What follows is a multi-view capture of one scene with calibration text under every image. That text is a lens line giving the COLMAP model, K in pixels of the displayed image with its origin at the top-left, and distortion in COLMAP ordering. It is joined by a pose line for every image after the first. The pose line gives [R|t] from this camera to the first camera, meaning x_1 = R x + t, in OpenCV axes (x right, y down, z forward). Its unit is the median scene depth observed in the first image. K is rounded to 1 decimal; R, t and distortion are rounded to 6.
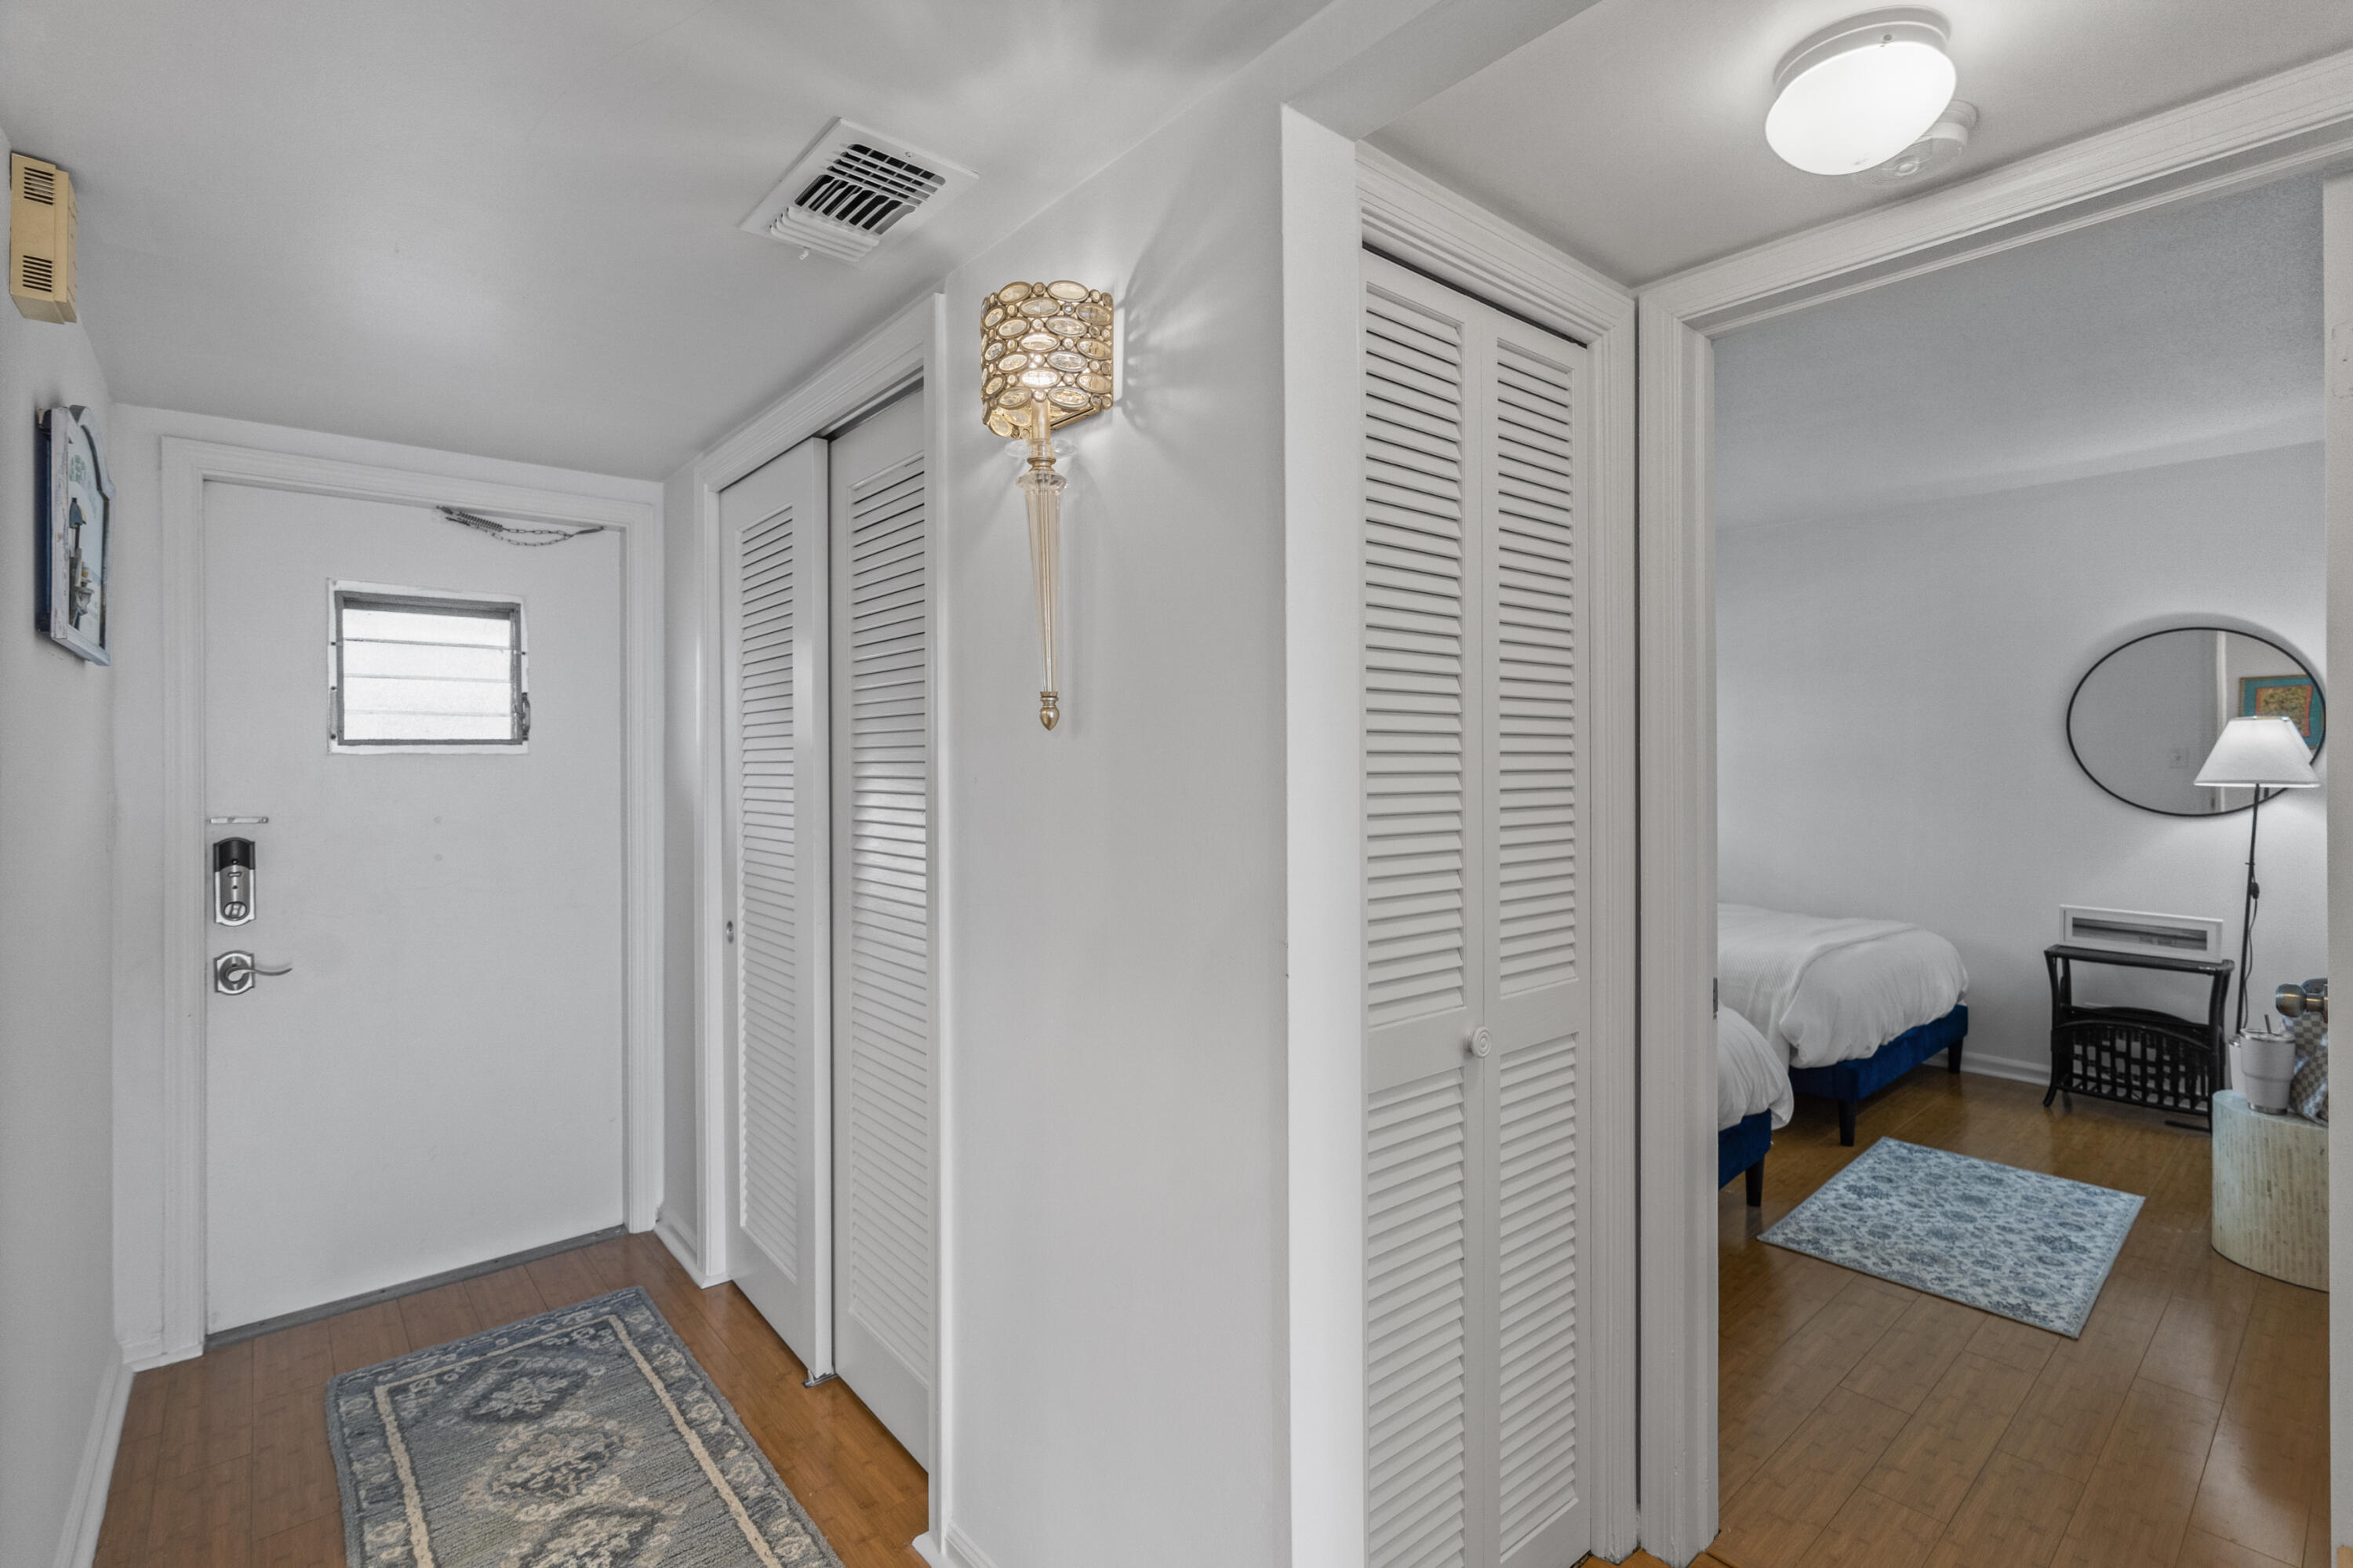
lens RADIAL K [[1084.9, 0, 1157.1], [0, 1084.9, 748.9], [0, 0, 1]] dist [-0.002164, 0.001049]
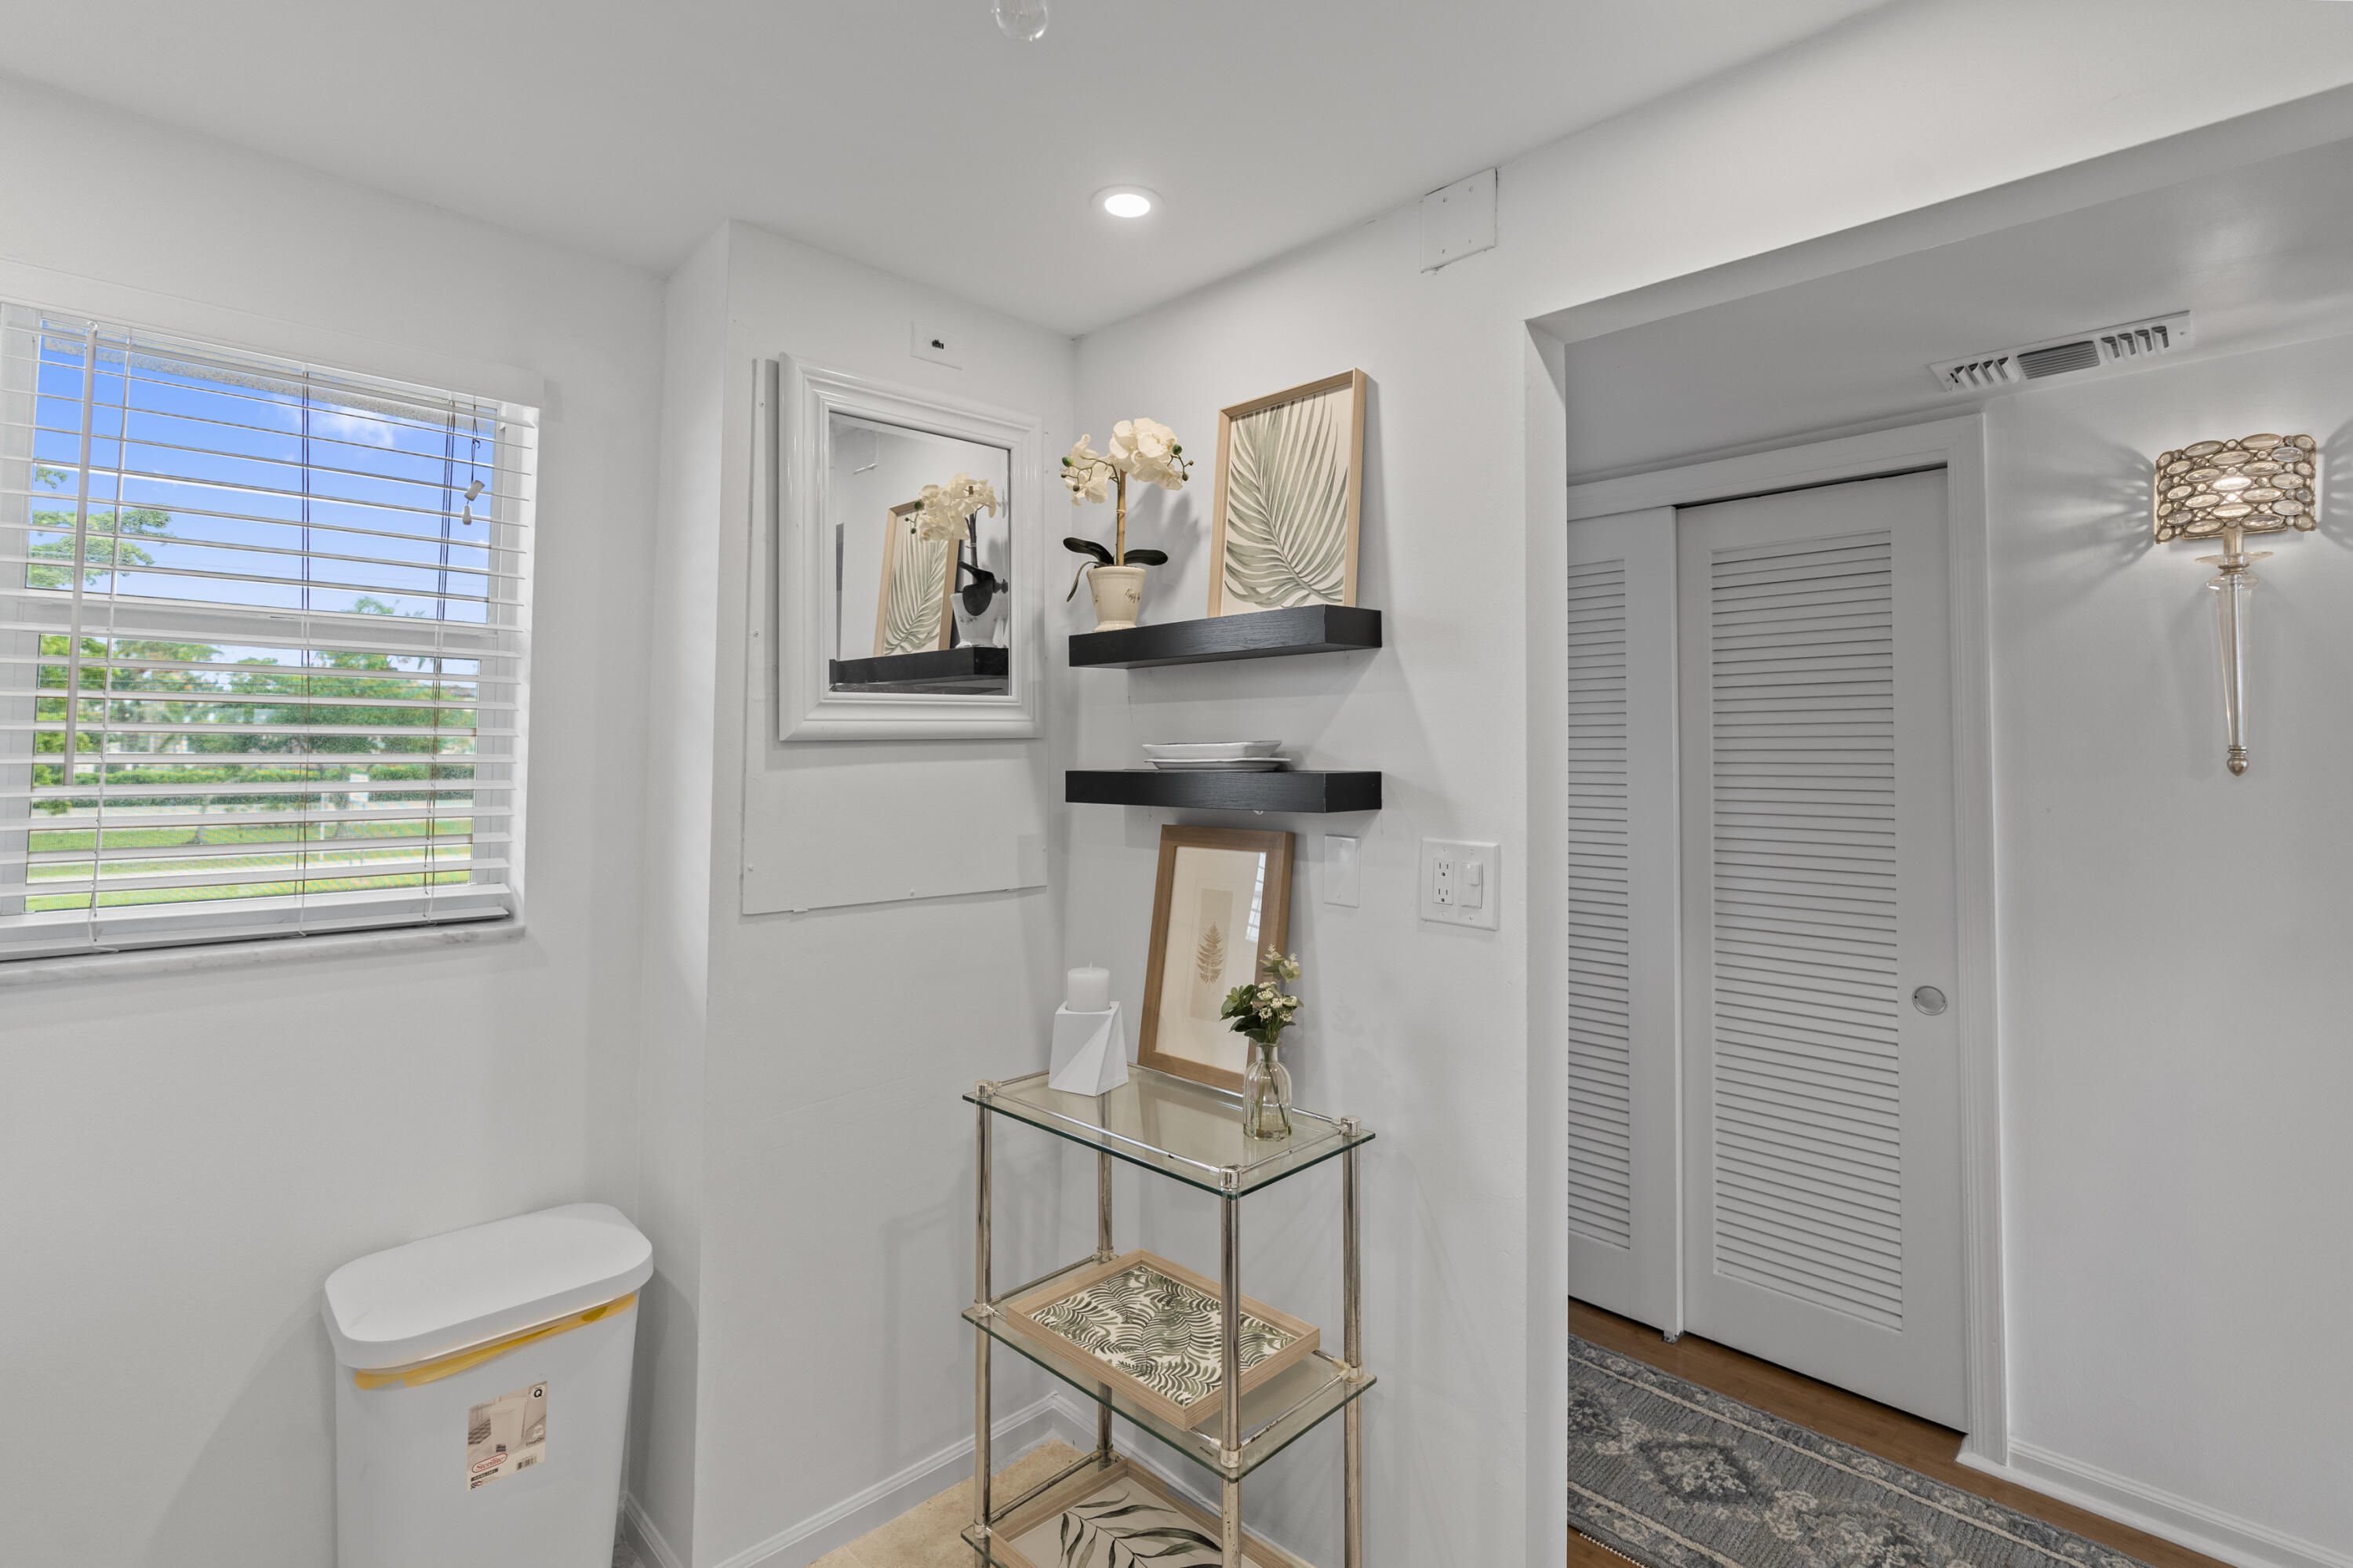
lens RADIAL K [[1084.9, 0, 1150.0], [0, 1084.9, 714.5], [0, 0, 1]] dist [-0.002164, 0.001049]
pose [[0.995836, 0.026813, 0.087125, -1.459110], [-0.022954, 0.998723, -0.044998, -0.002654], [-0.088221, 0.042811, 0.995181, -0.152049]]
